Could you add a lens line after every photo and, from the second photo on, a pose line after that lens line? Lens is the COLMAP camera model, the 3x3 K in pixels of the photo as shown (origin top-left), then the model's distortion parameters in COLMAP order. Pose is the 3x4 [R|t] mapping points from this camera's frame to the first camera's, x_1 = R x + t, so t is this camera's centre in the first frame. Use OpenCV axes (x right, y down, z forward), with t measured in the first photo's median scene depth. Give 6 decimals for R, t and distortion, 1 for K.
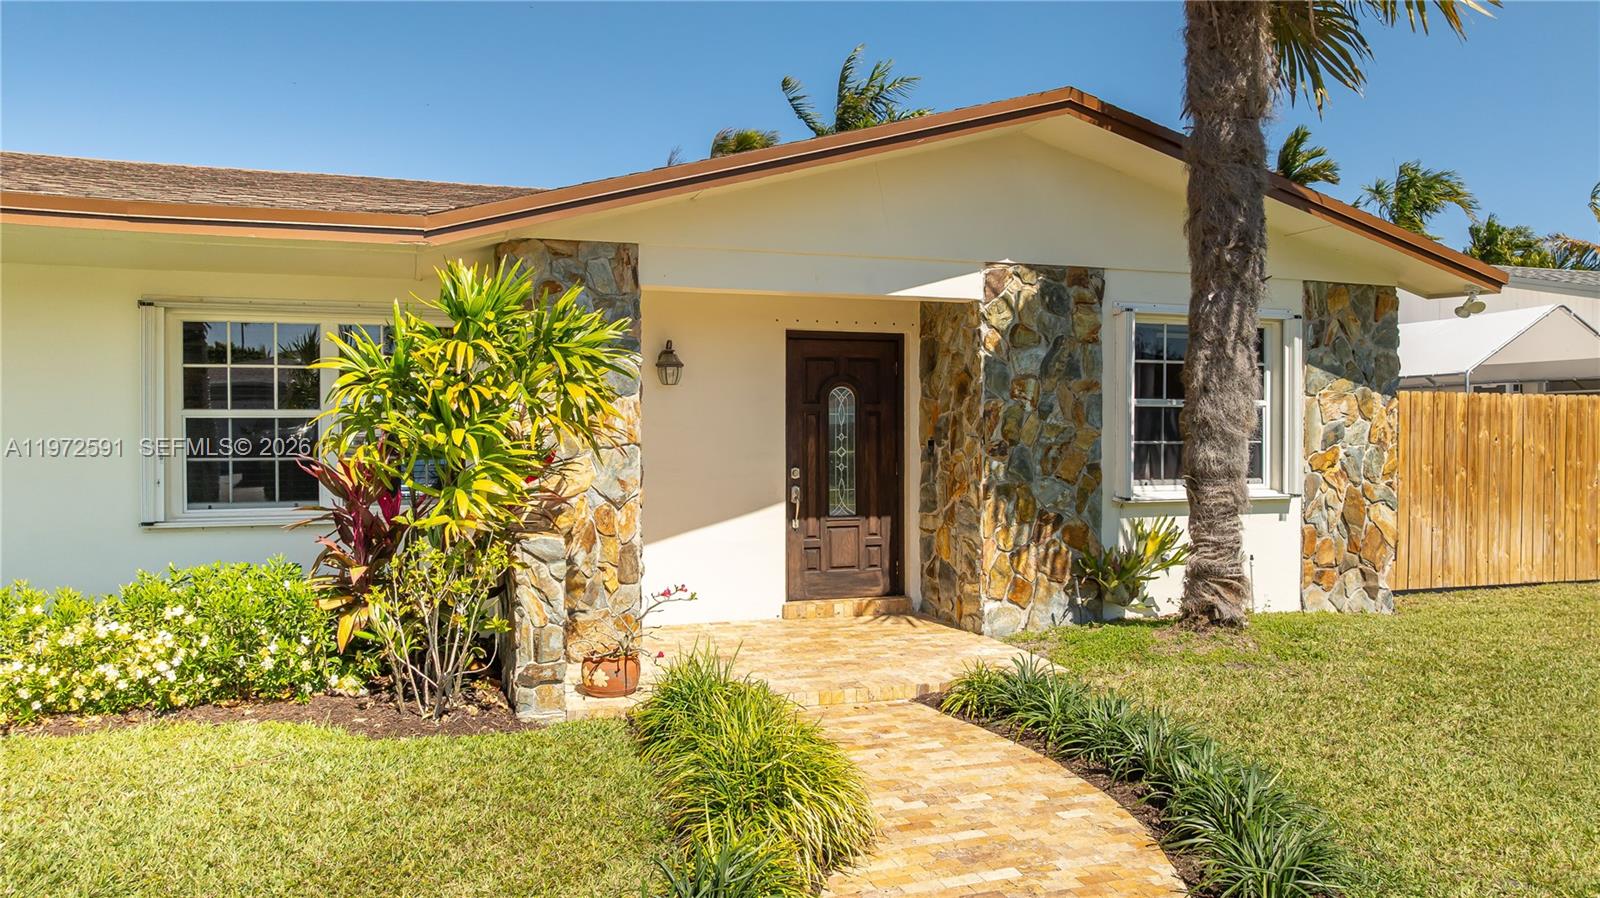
lens RADIAL K [[1128.8, 0, 800.3], [0, 1128.8, 447.0], [0, 0, 1]] dist [-0.031034, 0.027498]
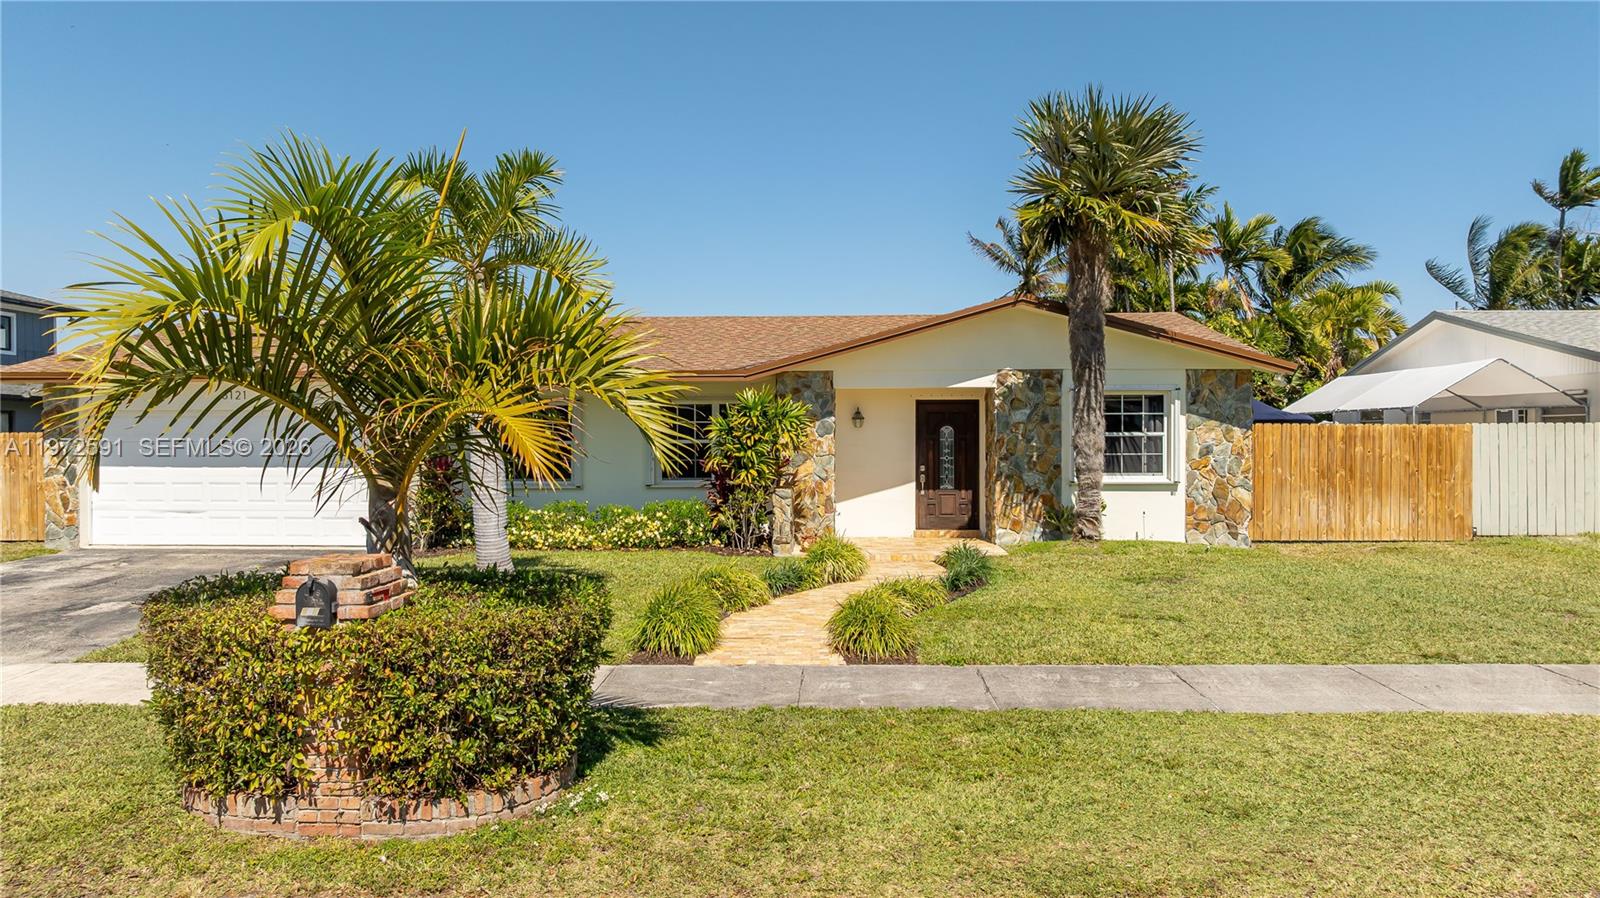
lens RADIAL K [[1128.8, 0, 798.7], [0, 1128.8, 447.0], [0, 0, 1]] dist [-0.031034, 0.027498]
pose [[0.938456, 0.002082, -0.345393, 0.524166], [-0.002063, 0.999998, 0.000424, -0.017146], [0.345393, 0.000315, 0.938458, -1.079756]]
